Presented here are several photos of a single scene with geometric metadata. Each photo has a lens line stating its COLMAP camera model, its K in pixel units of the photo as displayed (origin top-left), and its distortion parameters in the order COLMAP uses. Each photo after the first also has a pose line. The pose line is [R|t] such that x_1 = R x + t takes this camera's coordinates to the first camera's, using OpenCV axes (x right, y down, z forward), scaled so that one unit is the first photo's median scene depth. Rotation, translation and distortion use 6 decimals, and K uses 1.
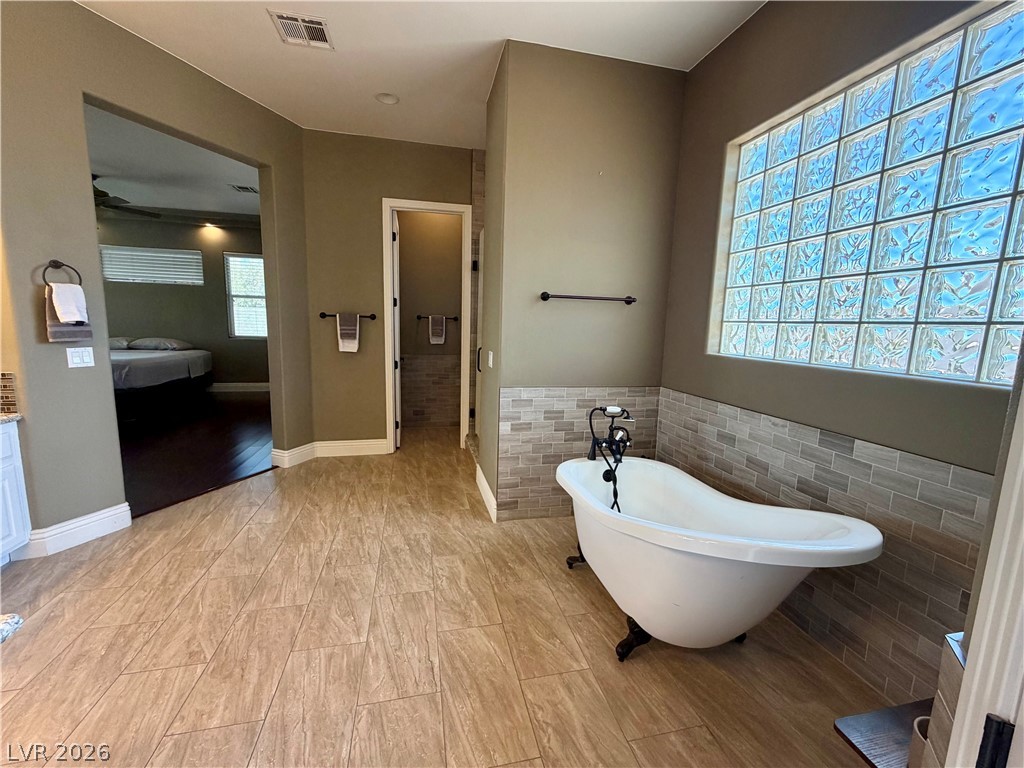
lens RADIAL K [[409.0, 0, 507.4], [0, 409.0, 385.9], [0, 0, 1]] dist [0.000219, -0.000021]
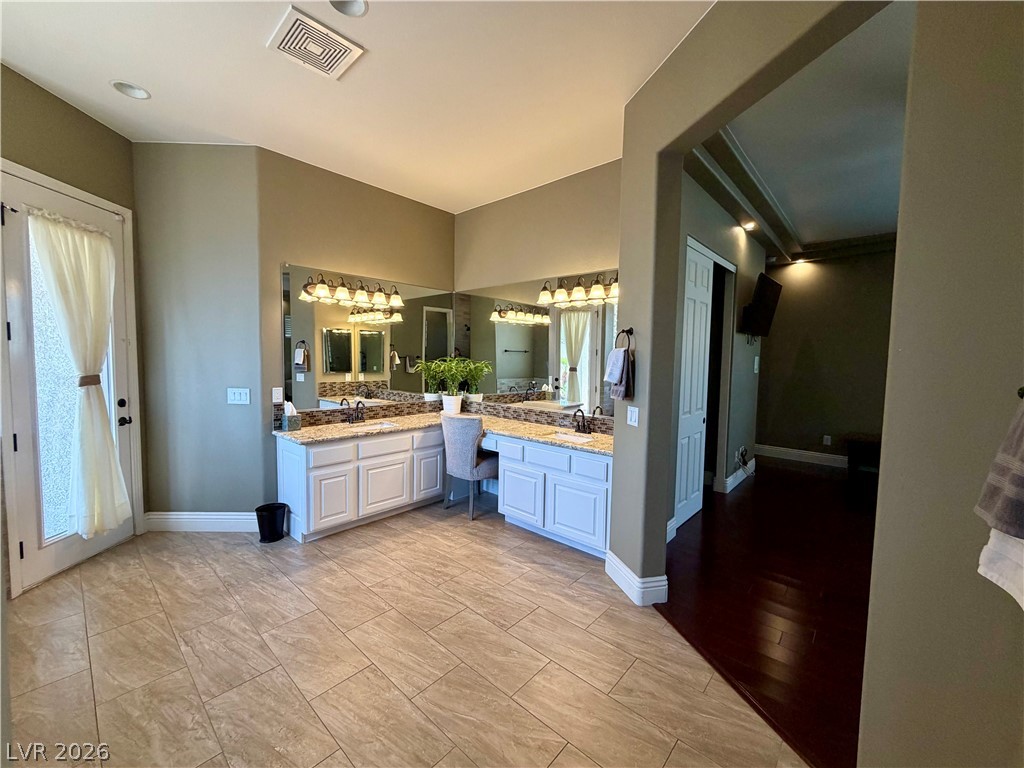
lens RADIAL K [[409.0, 0, 507.5], [0, 409.0, 382.2], [0, 0, 1]] dist [0.000219, -0.000021]
pose [[-0.816142, -0.007498, -0.577802, -0.177983], [-0.127491, 0.977612, 0.167393, -0.292469], [0.563611, 0.210281, -0.798827, 1.655609]]
